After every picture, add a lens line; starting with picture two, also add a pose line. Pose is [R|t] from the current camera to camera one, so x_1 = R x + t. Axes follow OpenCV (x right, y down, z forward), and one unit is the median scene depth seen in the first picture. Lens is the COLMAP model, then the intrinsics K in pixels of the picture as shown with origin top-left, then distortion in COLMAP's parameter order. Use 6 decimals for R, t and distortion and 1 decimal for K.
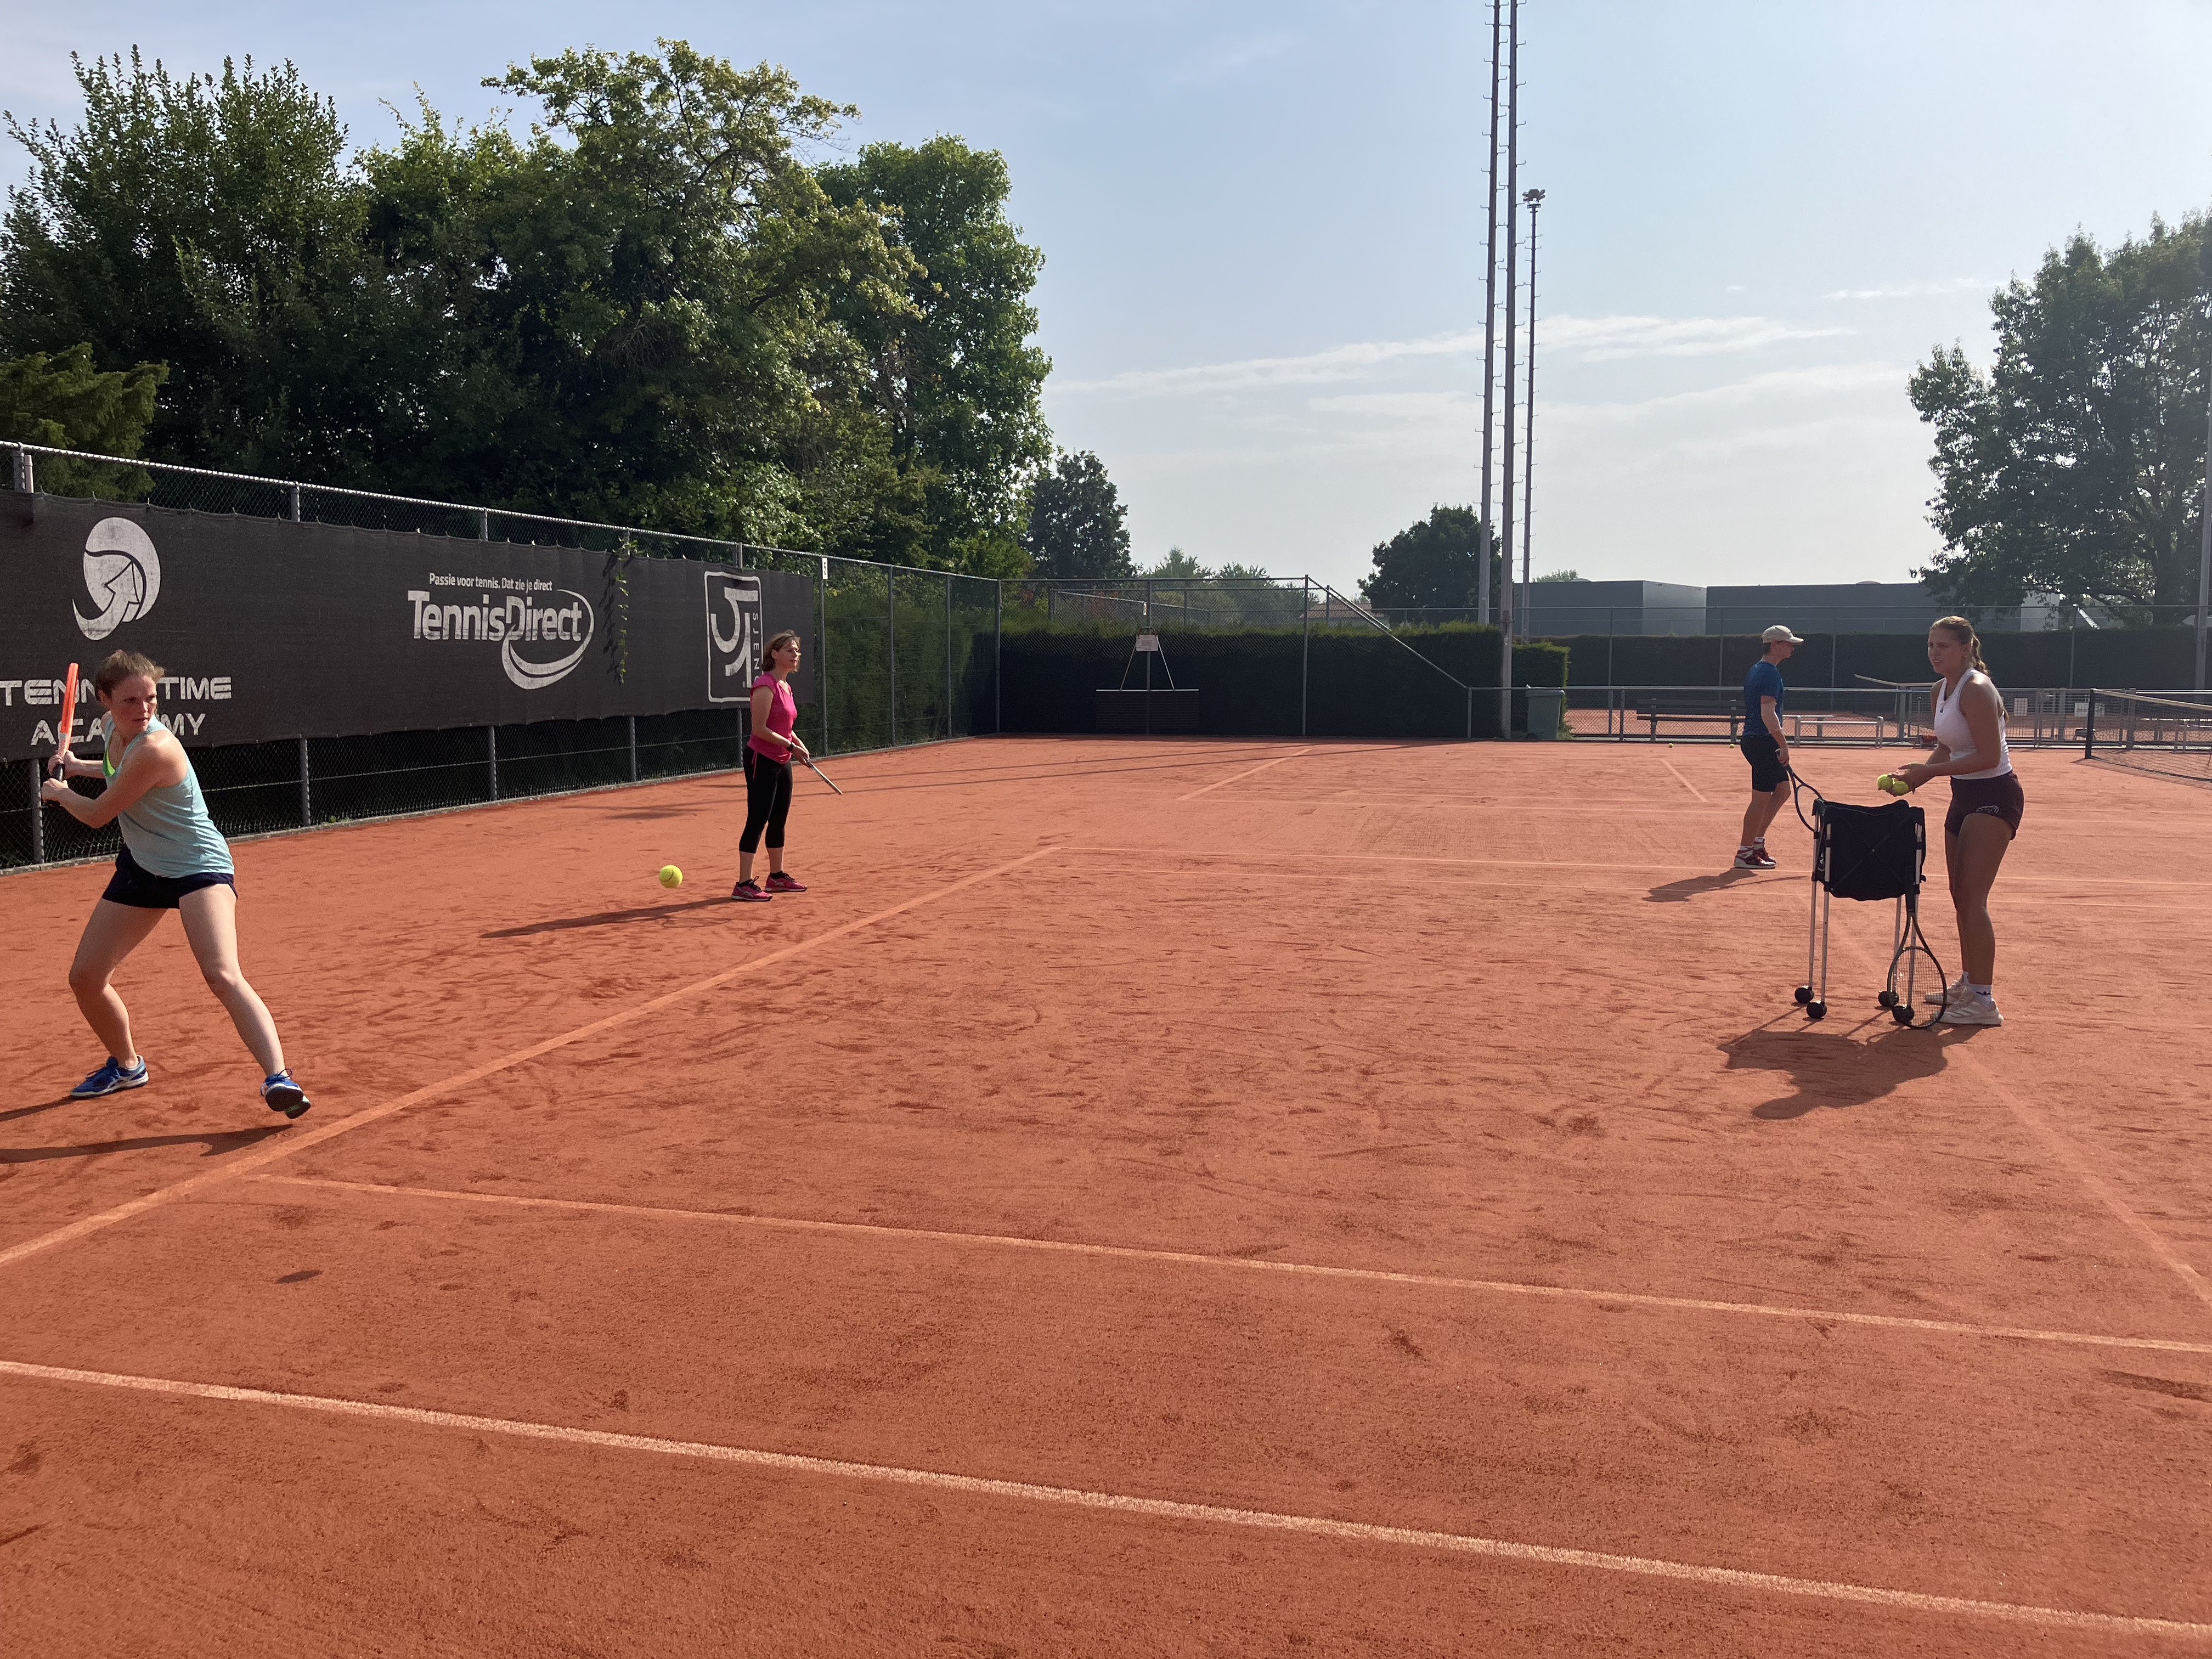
lens RADIAL K [[1809.1, 0, 1028.1], [0, 1809.1, 831.6], [0, 0, 1]] dist [-0.052344, 0.168190]
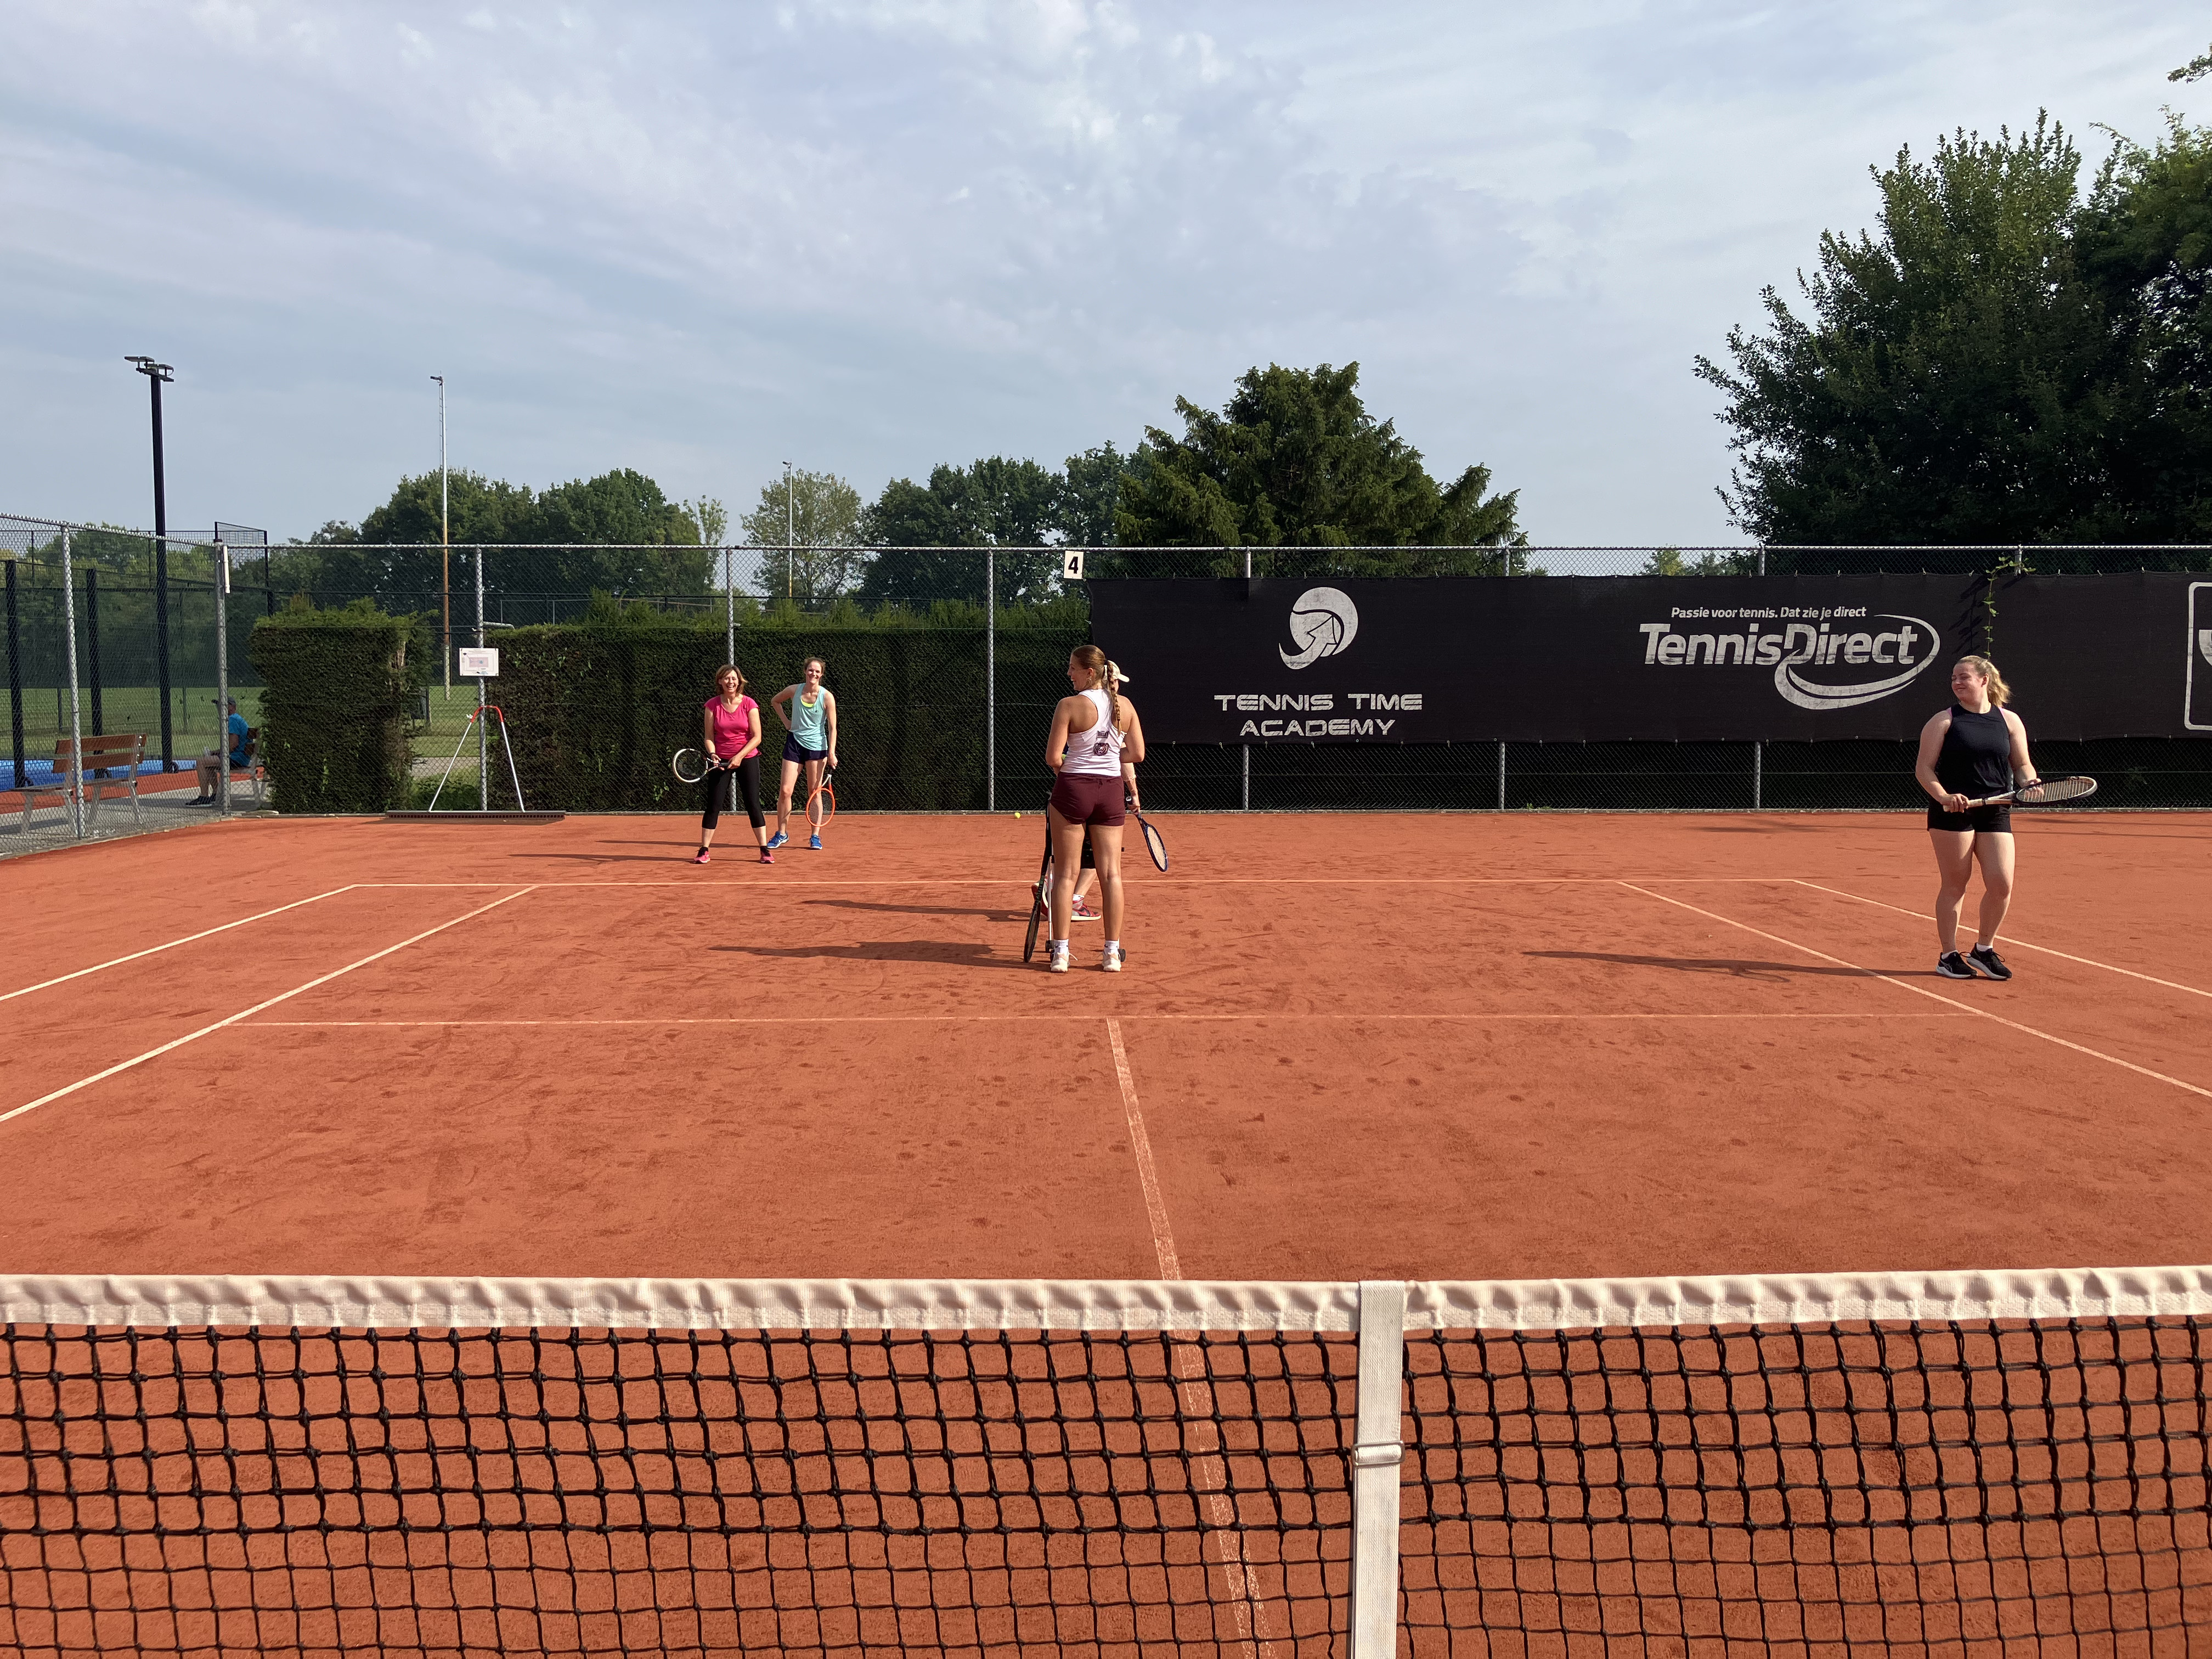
lens RADIAL K [[1789.2, 0, 1104.0], [0, 1789.2, 801.4], [0, 0, 1]] dist [0.002296, -0.002245]
pose [[0.290254, 0.070012, -0.954385, 0.503062], [-0.091088, 0.994813, 0.045275, -0.027723], [0.952605, 0.073792, 0.295125, 0.232287]]
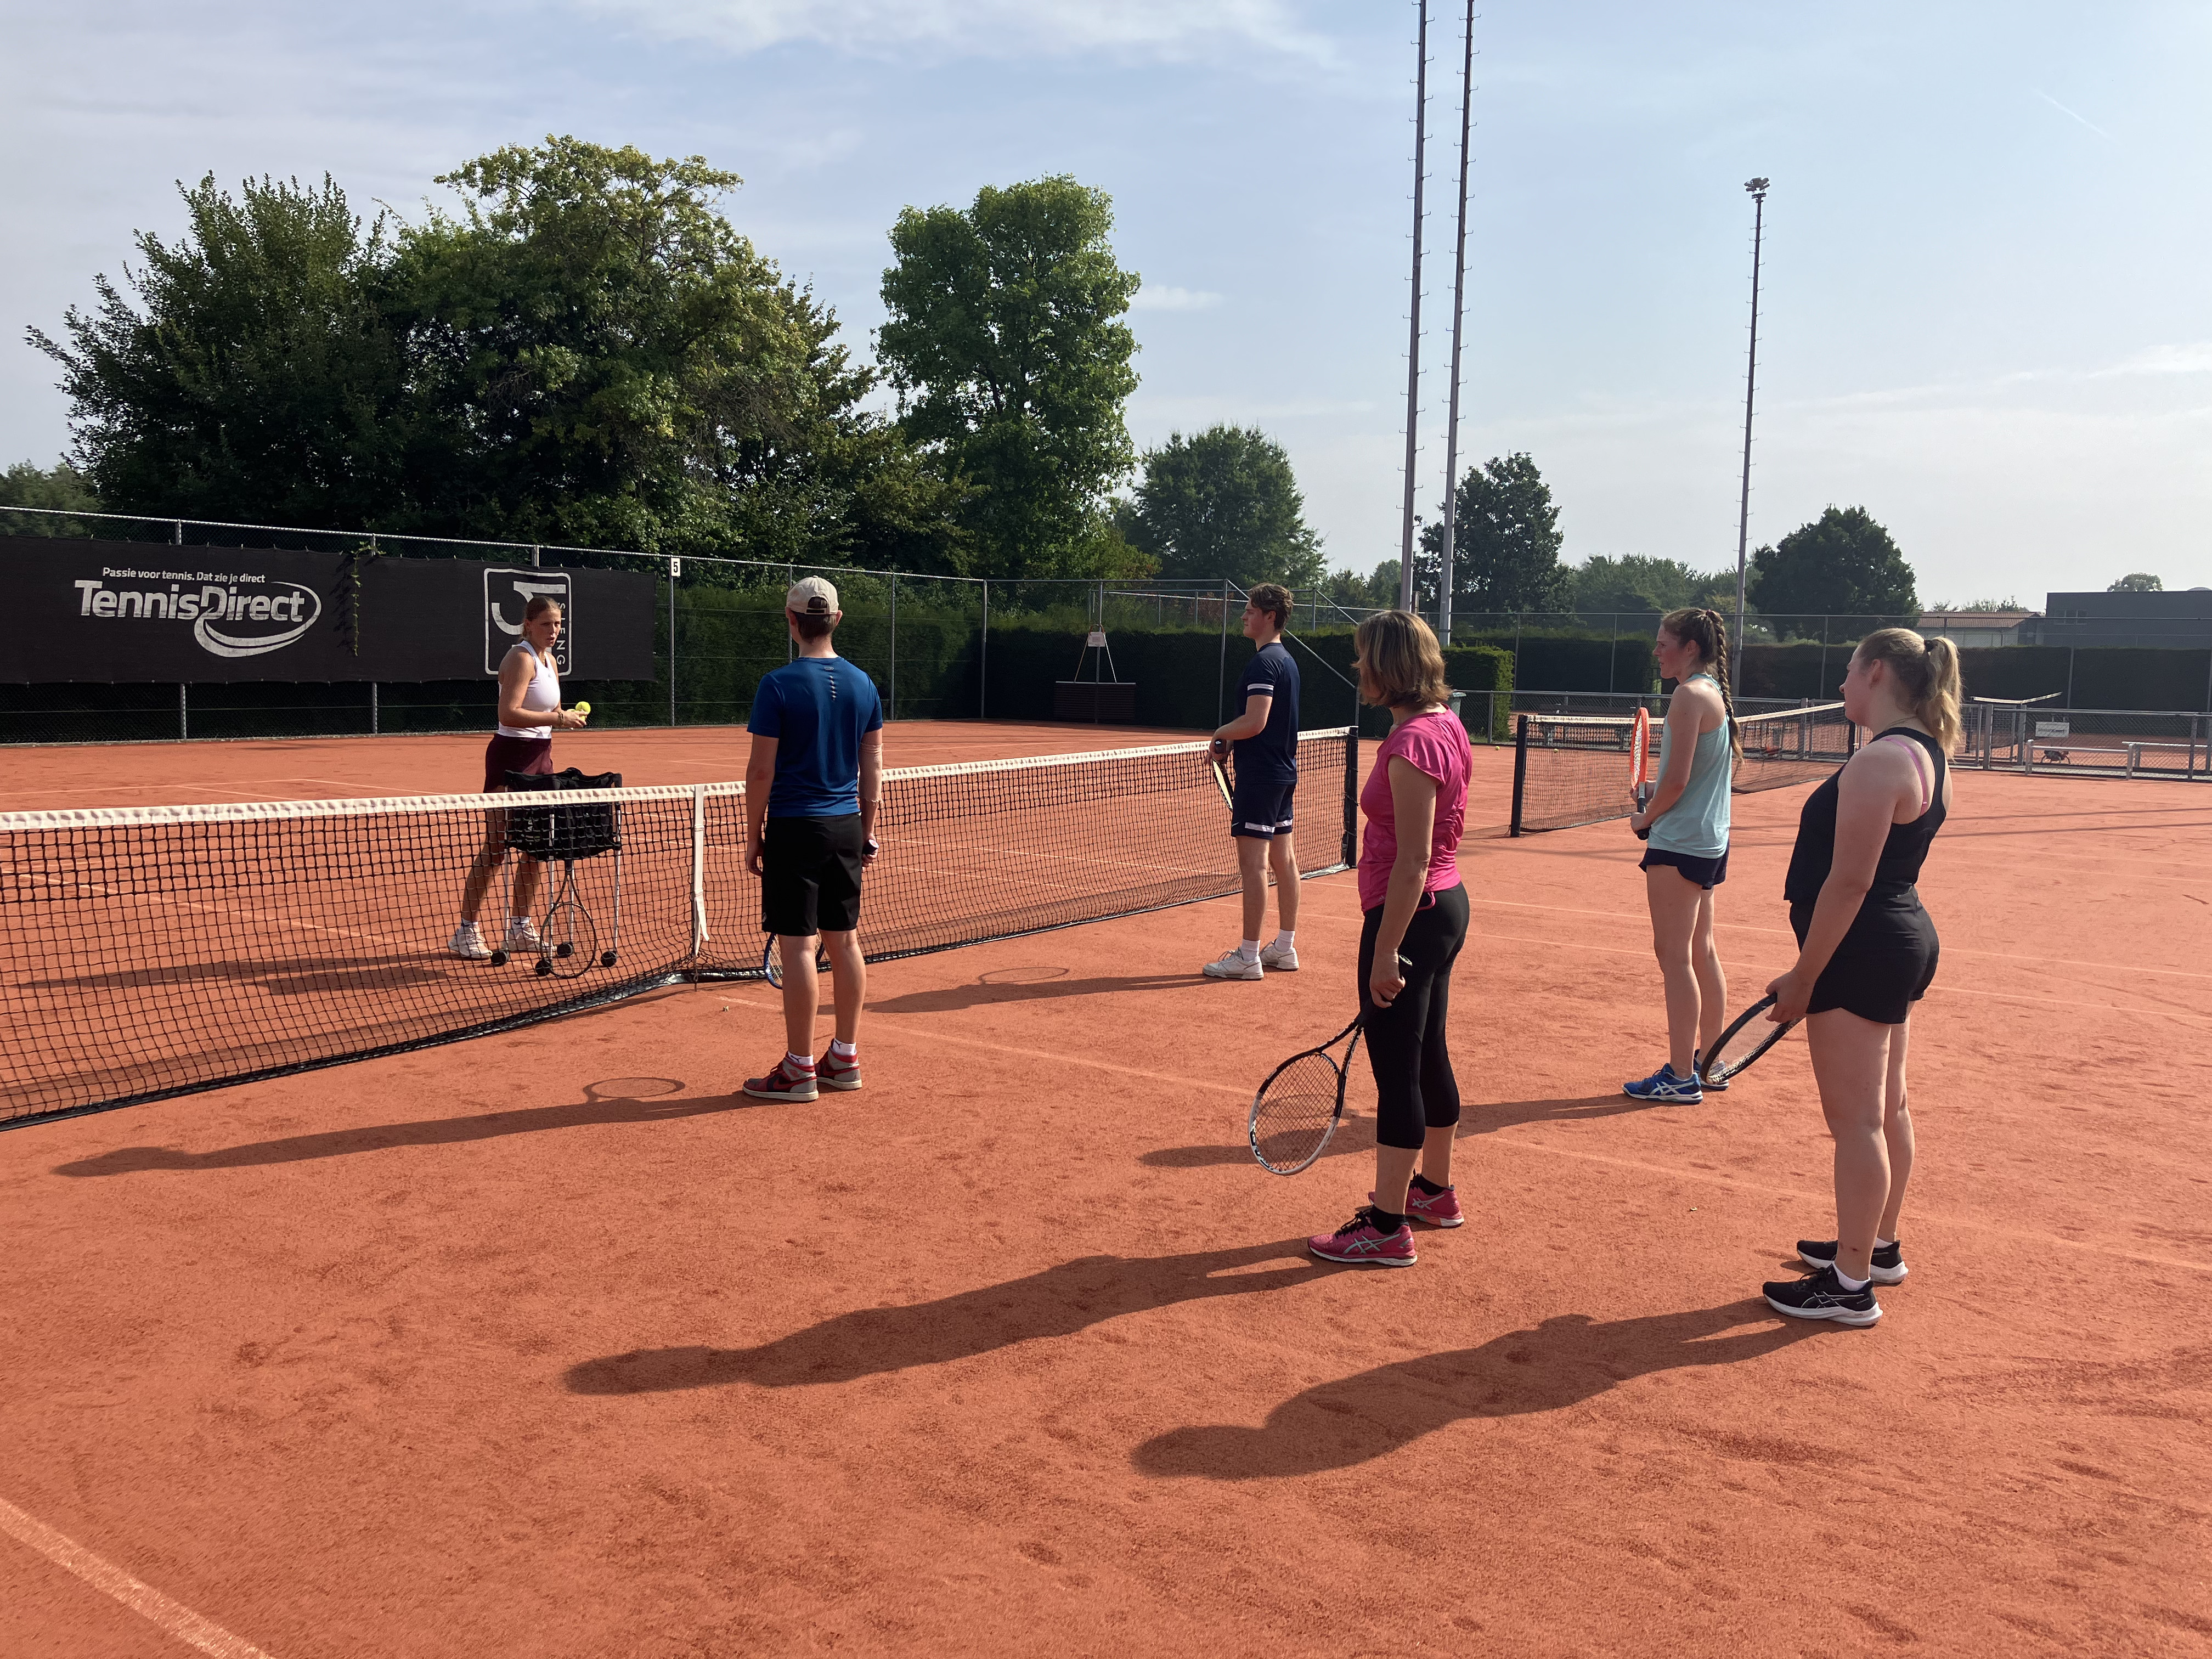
lens RADIAL K [[1792.5, 0, 1102.3], [0, 1792.5, 788.5], [0, 0, 1]] dist [-0.002045, 0.006286]
pose [[0.946368, 0.047132, -0.319634, 0.606734], [-0.054191, 0.998443, -0.013220, -0.000295], [0.318513, 0.029833, 0.947449, -0.026229]]
